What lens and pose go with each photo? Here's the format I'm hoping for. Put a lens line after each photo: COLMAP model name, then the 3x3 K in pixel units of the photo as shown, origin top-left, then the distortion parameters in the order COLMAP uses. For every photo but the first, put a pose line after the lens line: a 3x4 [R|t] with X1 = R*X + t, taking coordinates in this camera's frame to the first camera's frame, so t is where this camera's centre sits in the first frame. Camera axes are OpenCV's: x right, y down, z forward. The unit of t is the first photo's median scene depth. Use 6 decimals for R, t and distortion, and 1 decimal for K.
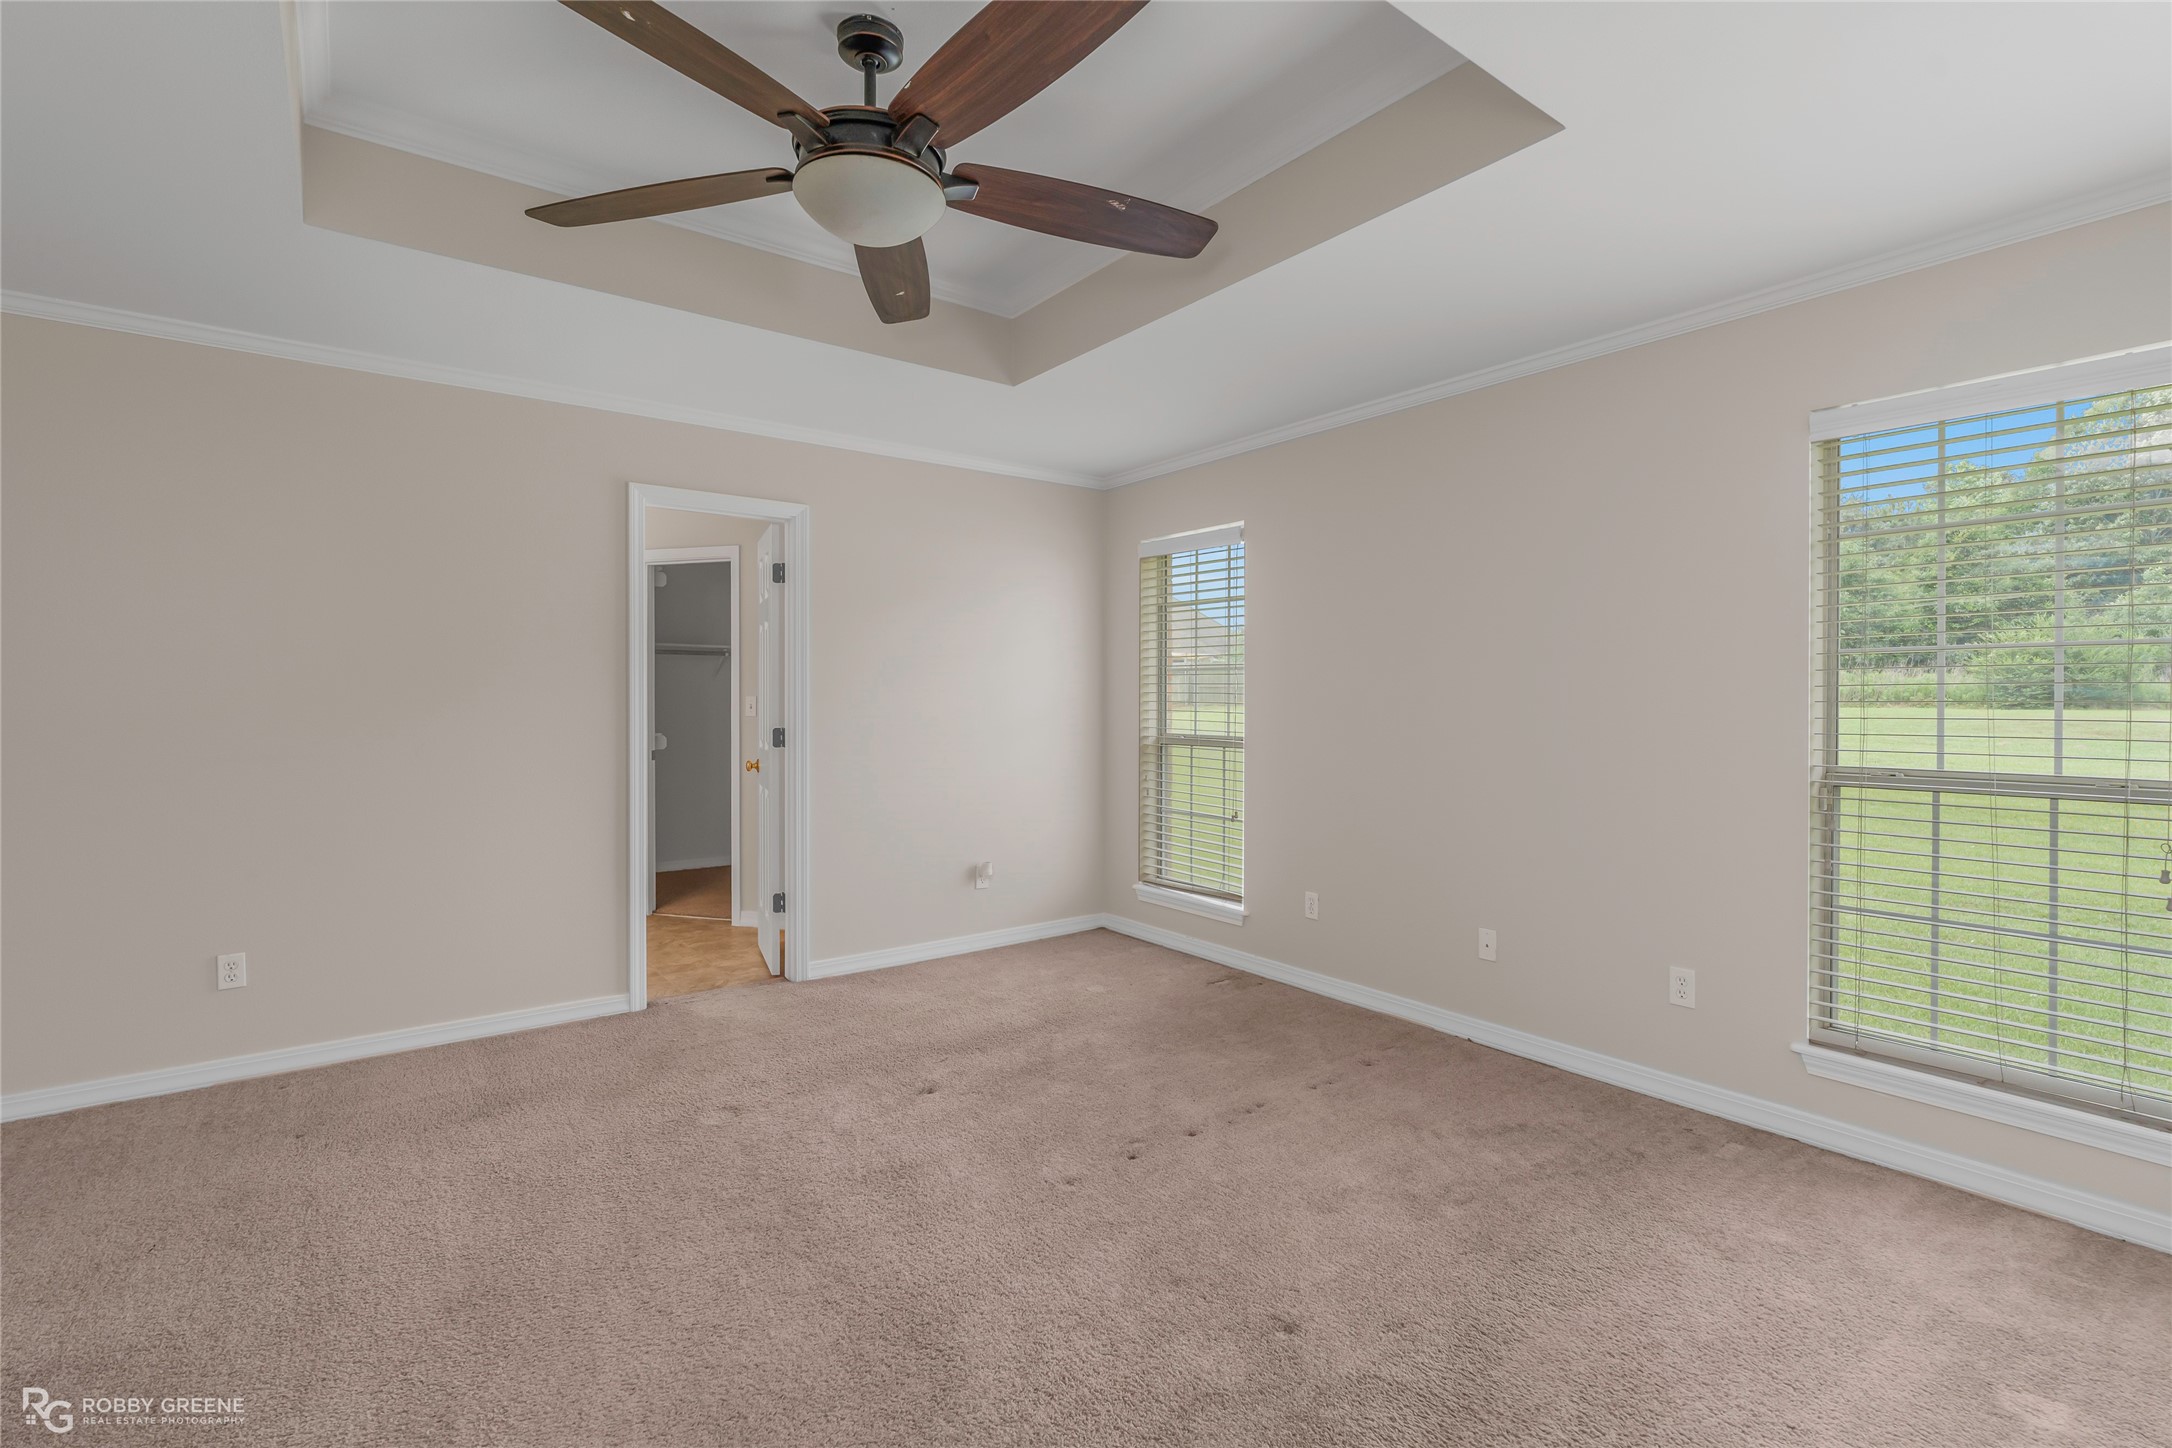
lens RADIAL K [[981.8, 0, 1091.2], [0, 981.8, 714.8], [0, 0, 1]] dist [-0.003171, -0.000327]
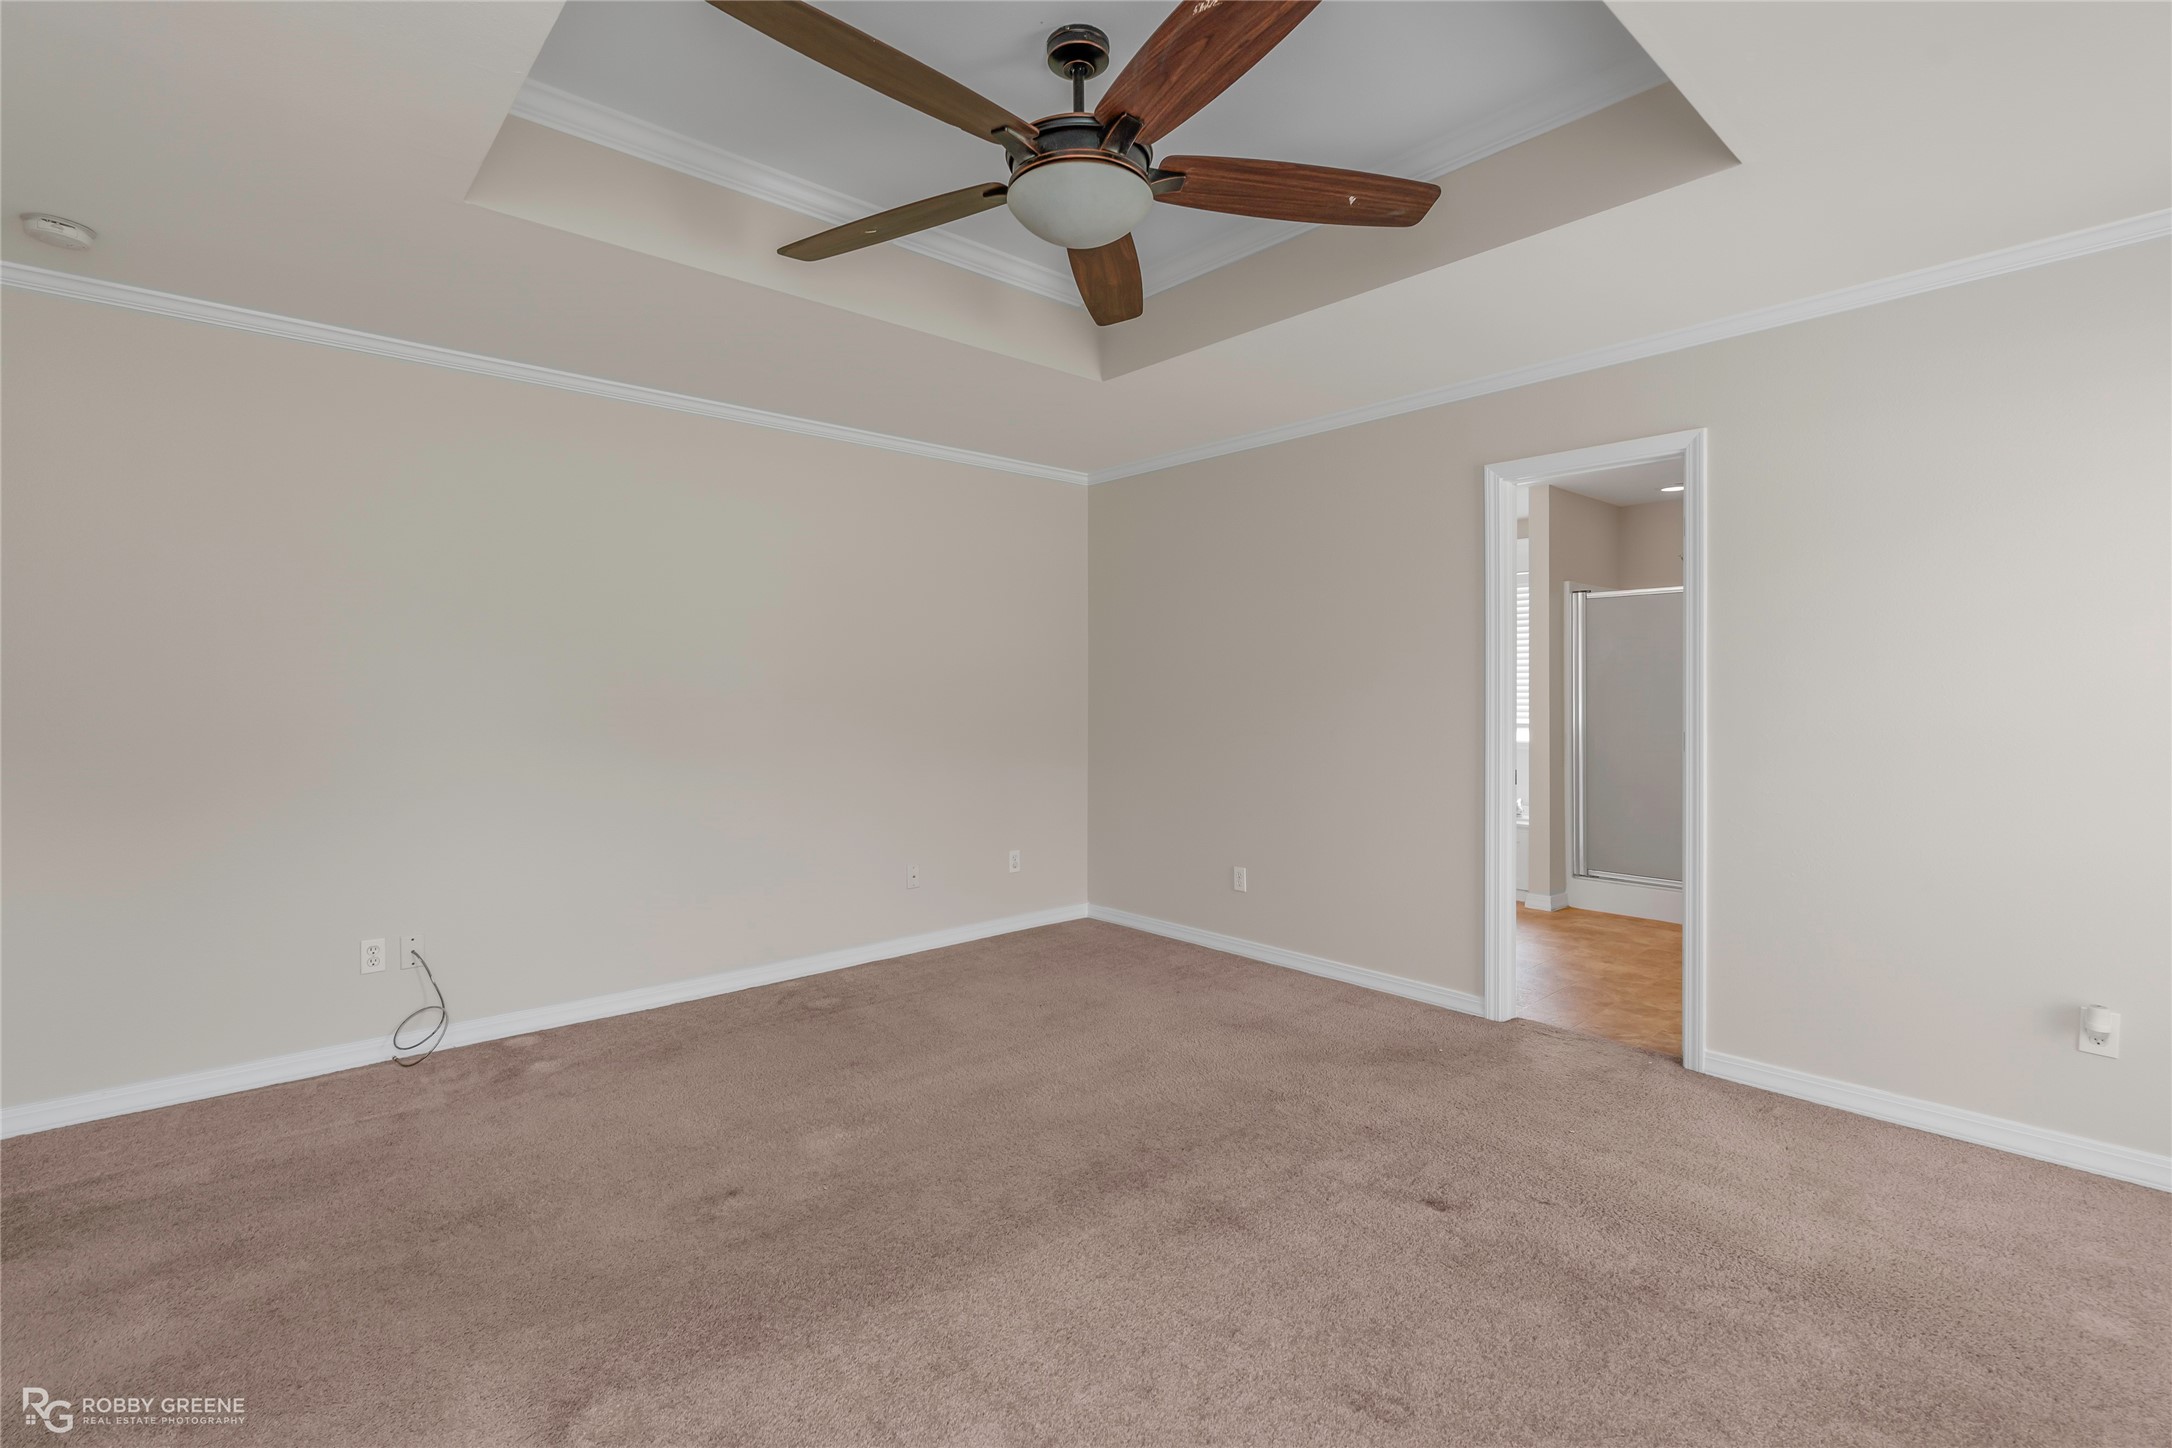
lens RADIAL K [[981.8, 0, 1091.2], [0, 981.8, 714.8], [0, 0, 1]] dist [-0.003171, -0.000327]
pose [[0.067358, 0.017709, -0.997572, 0.495925], [-0.008737, 0.999815, 0.017158, -0.009415], [0.997691, 0.007560, 0.067500, 0.585149]]
